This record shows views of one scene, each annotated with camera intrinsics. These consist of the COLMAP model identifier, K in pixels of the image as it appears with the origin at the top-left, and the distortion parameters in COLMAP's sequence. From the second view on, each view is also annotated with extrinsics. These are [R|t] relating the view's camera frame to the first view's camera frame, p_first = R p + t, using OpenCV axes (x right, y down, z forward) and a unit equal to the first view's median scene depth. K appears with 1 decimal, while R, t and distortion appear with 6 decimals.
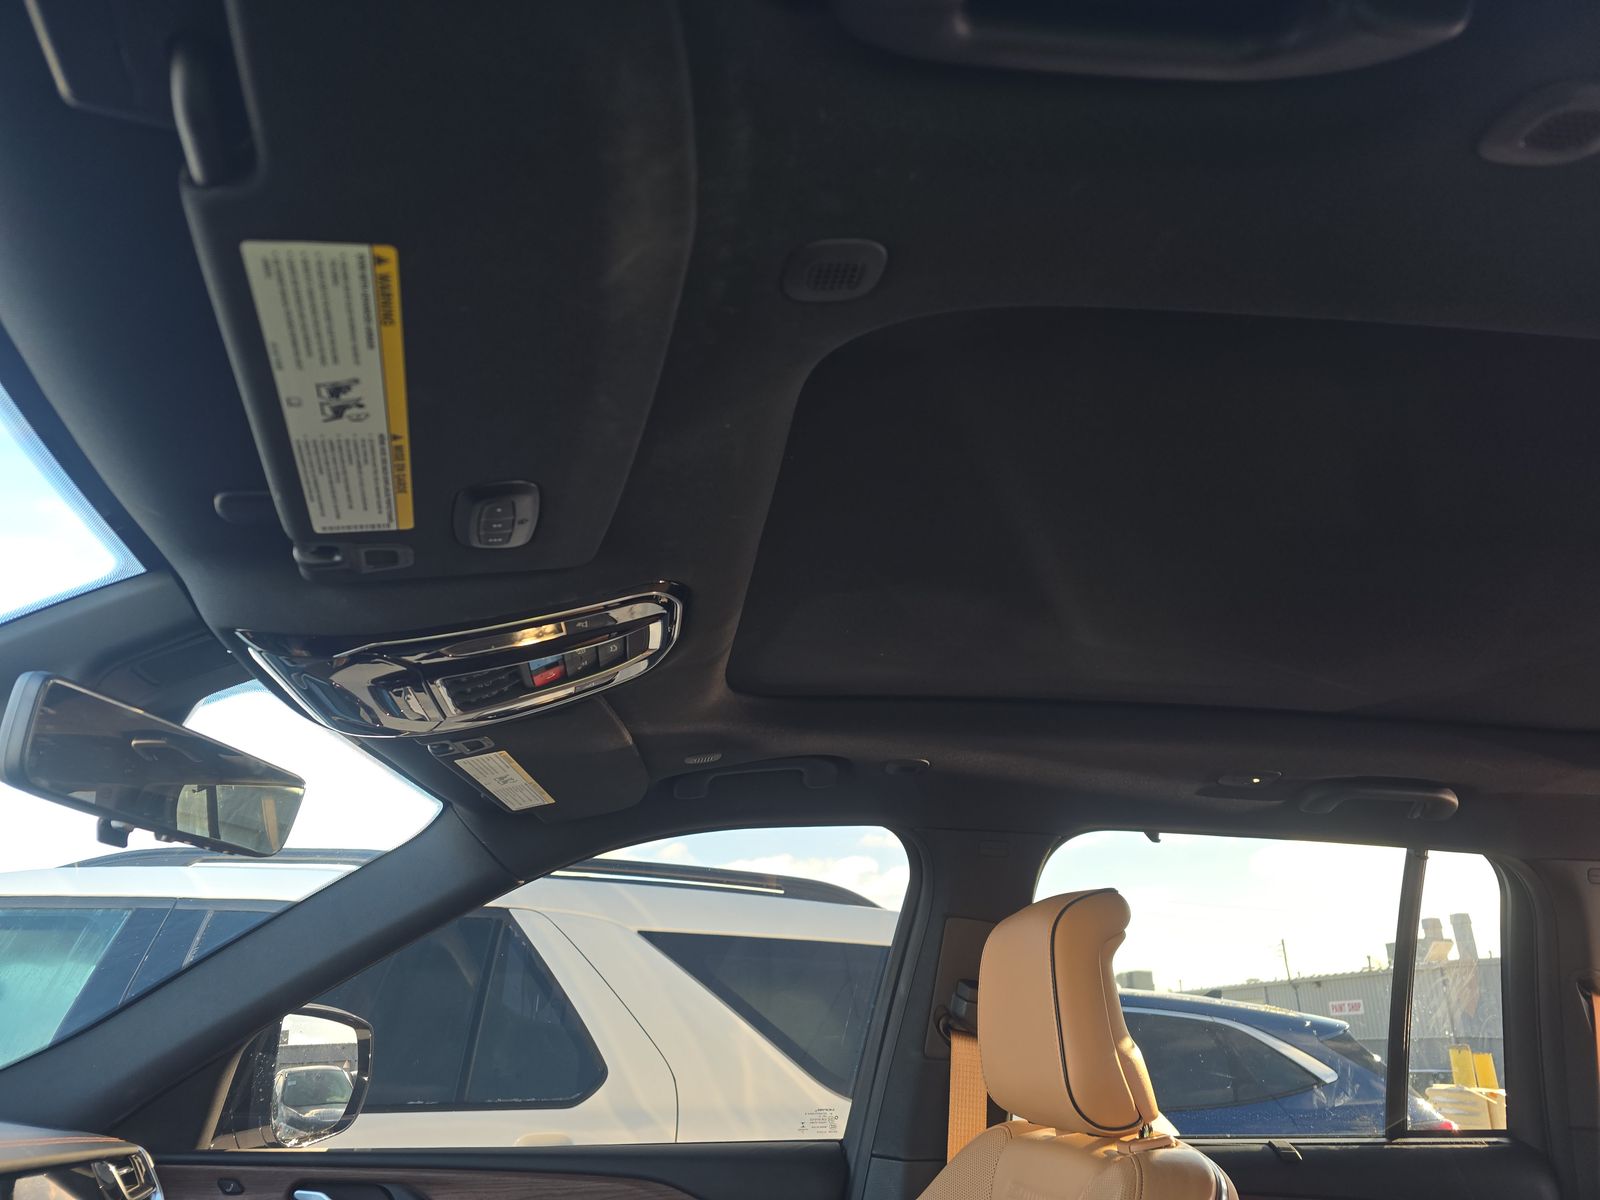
lens RADIAL K [[1073.5, 0, 800.0], [0, 1073.5, 600.0], [0, 0, 1]] dist [0.027005, -0.000582]
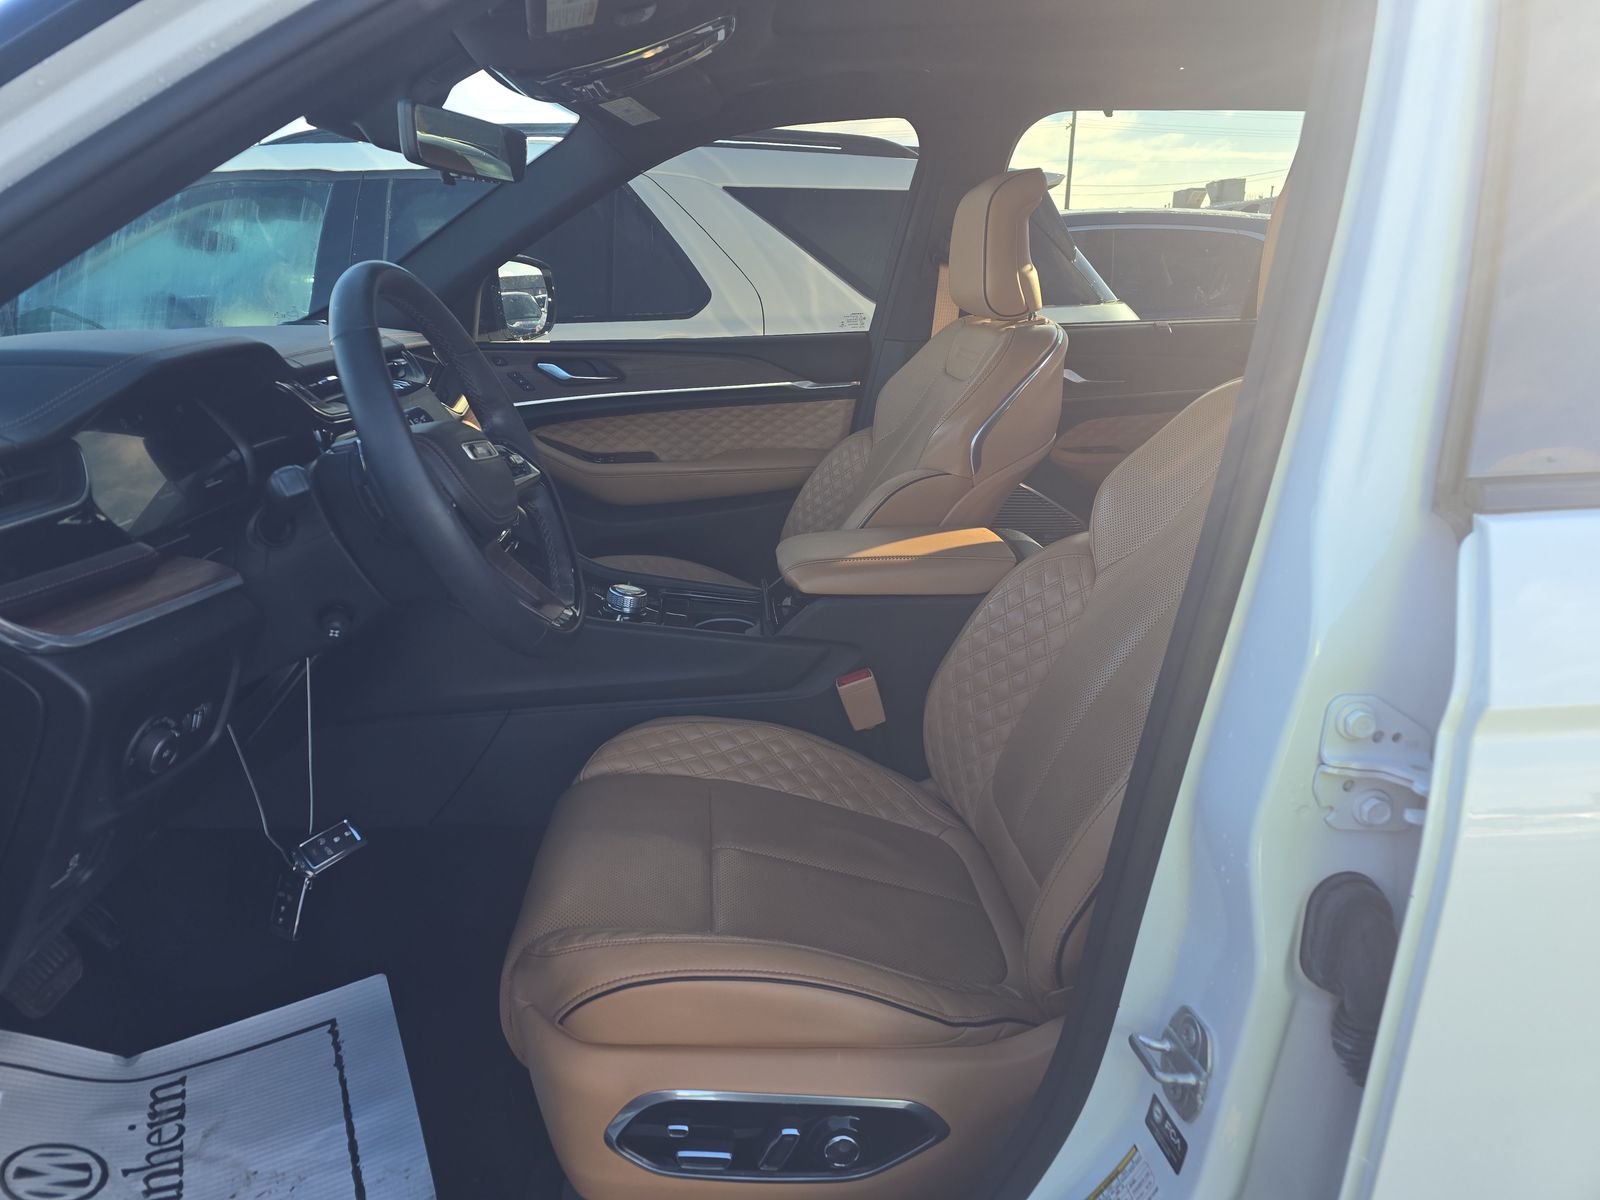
lens RADIAL K [[1084.6, 0, 800.0], [0, 1084.6, 600.0], [0, 0, 1]] dist [0.003700, -0.001352]
pose [[0.996828, -0.003543, -0.079505, 0.063204], [0.053448, 0.769994, 0.635809, -0.197878], [0.058965, -0.638041, 0.767741, -0.448875]]
